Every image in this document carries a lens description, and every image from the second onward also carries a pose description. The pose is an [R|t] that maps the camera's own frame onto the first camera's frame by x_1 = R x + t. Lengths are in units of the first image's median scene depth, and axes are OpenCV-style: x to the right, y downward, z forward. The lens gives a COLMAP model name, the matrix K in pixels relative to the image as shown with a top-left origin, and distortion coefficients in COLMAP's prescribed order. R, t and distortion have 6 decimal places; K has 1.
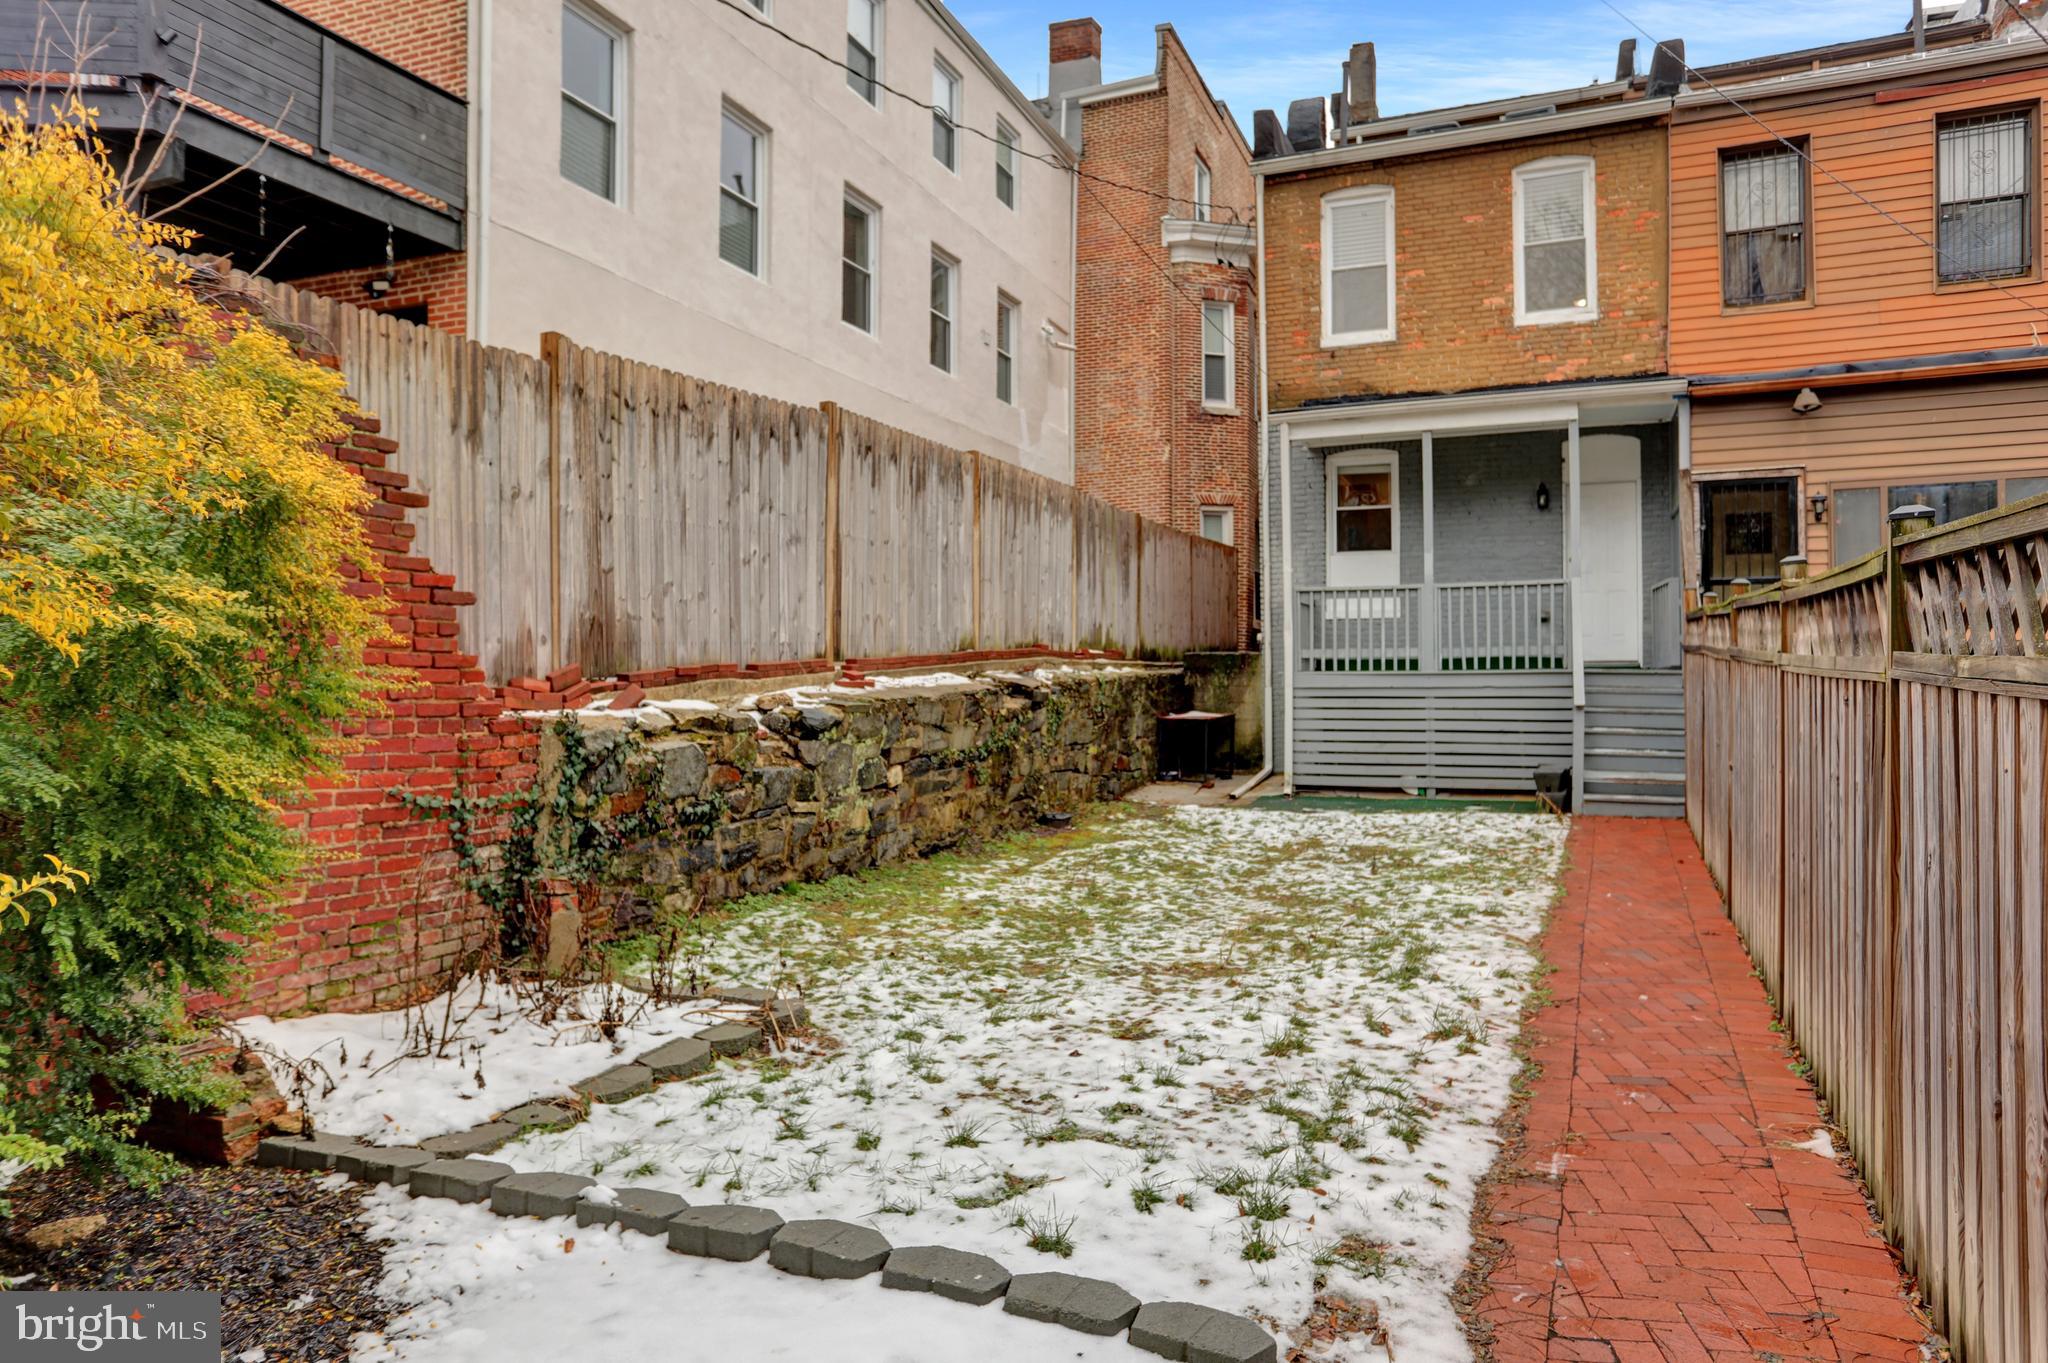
lens RADIAL K [[1295.0, 0, 1018.5], [0, 1295.0, 675.7], [0, 0, 1]] dist [-0.058310, 0.061660]
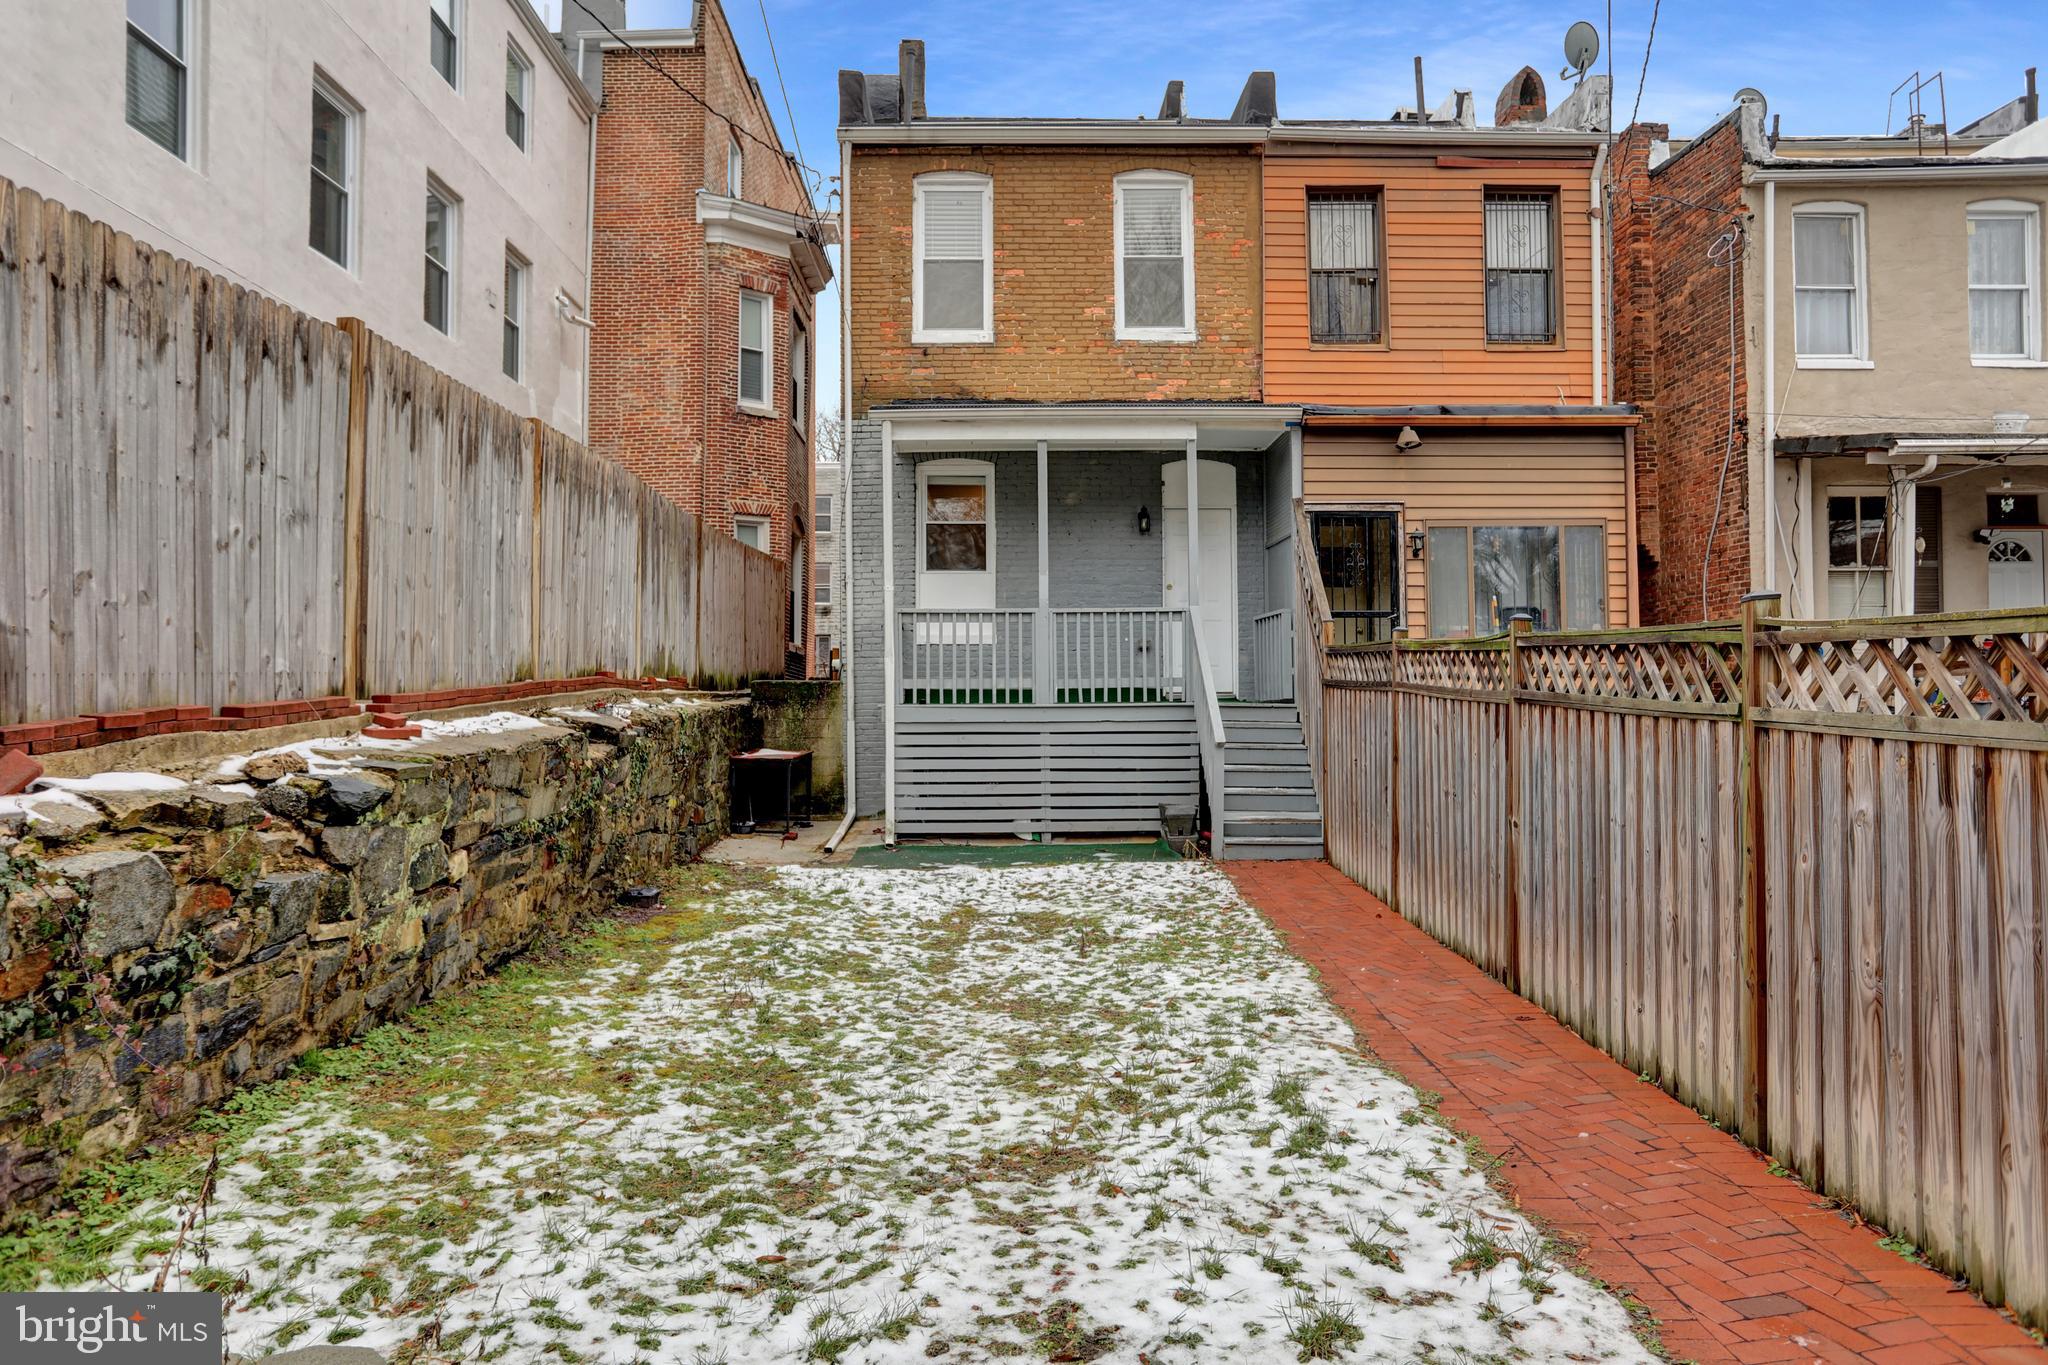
lens RADIAL K [[1295.0, 0, 1018.5], [0, 1295.0, 676.7], [0, 0, 1]] dist [-0.058310, 0.061660]
pose [[0.916450, 0.006841, 0.400091, -0.065361], [-0.001030, 0.999891, -0.014737, -0.009430], [-0.400148, 0.013094, 0.916357, 0.169745]]
